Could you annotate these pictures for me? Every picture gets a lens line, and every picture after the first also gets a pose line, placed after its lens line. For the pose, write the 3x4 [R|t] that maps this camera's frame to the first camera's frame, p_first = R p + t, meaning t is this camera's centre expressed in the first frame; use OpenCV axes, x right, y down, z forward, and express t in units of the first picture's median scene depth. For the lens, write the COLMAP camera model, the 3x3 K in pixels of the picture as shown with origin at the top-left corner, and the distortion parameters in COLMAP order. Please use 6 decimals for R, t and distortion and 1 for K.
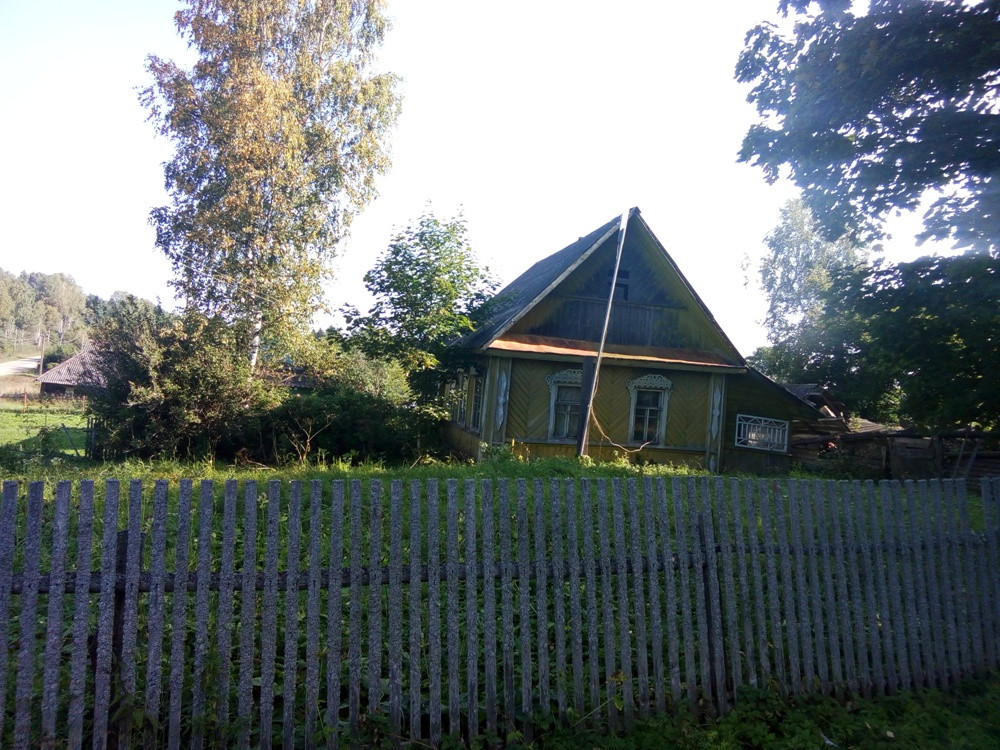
lens RADIAL K [[690.6, 0, 495.5], [0, 690.6, 364.7], [0, 0, 1]] dist [0.002954, -0.014354]
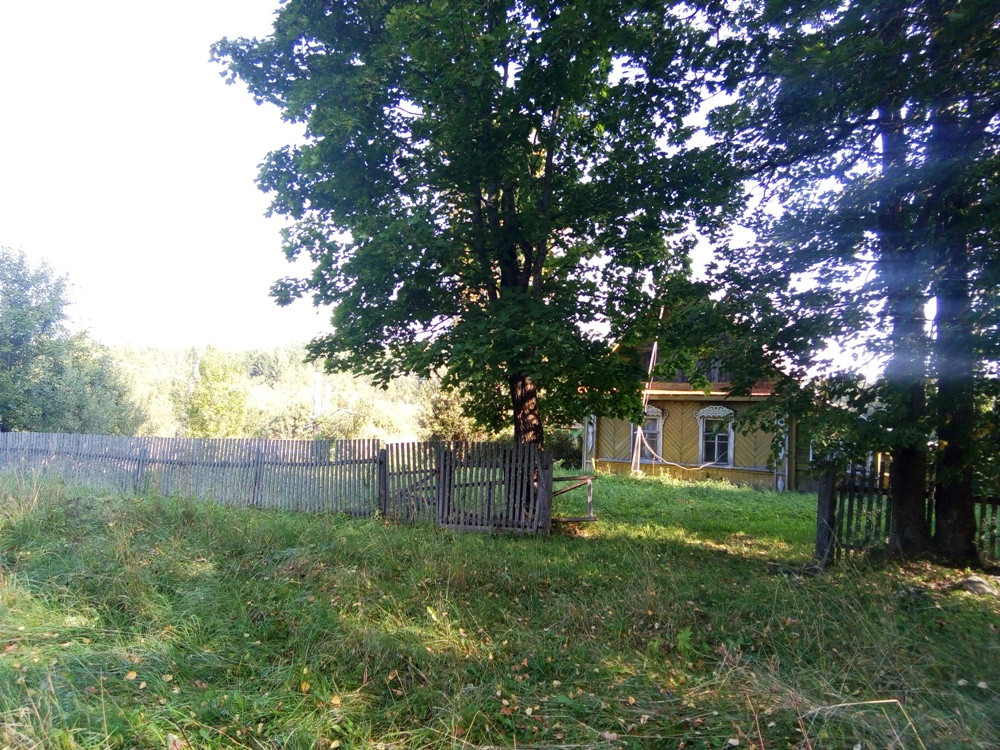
lens RADIAL K [[690.6, 0, 503.8], [0, 690.6, 371.4], [0, 0, 1]] dist [0.002954, -0.014354]
pose [[0.700477, -0.090665, -0.707893, 0.946740], [0.033518, 0.994982, -0.094268, 0.063948], [0.712888, 0.042305, 0.700001, -0.103763]]
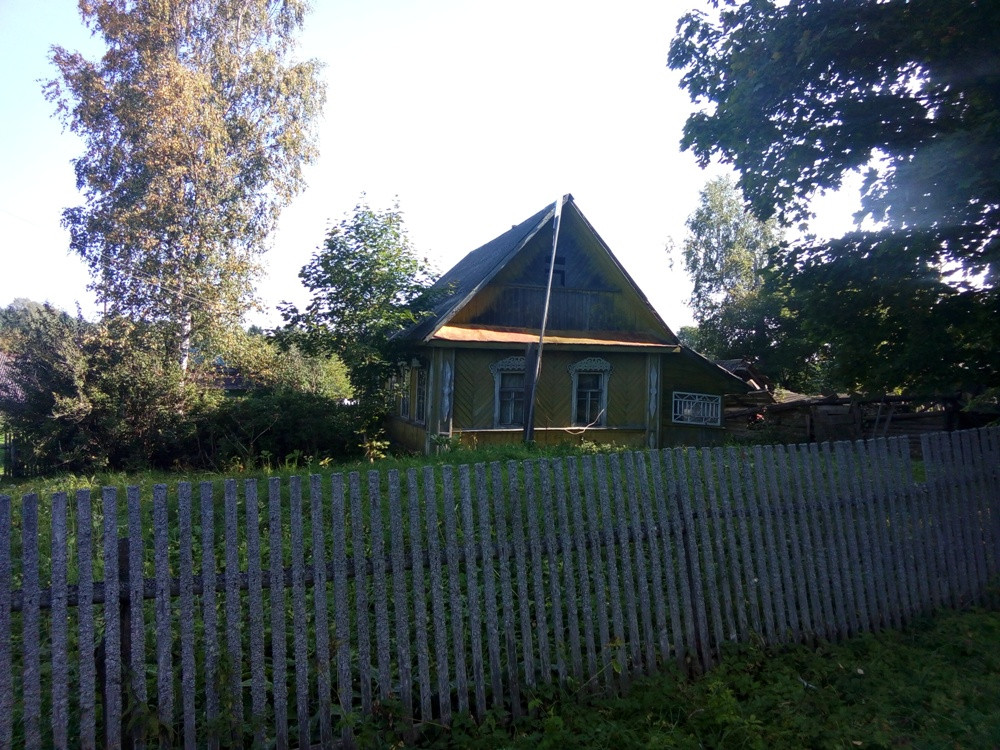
lens RADIAL K [[690.6, 0, 499.3], [0, 690.6, 368.8], [0, 0, 1]] dist [0.002954, -0.014354]
pose [[0.993485, -0.052007, 0.101404, -0.016051], [0.049965, 0.998496, 0.022576, 0.000844], [-0.102426, -0.017362, 0.994589, -0.003771]]
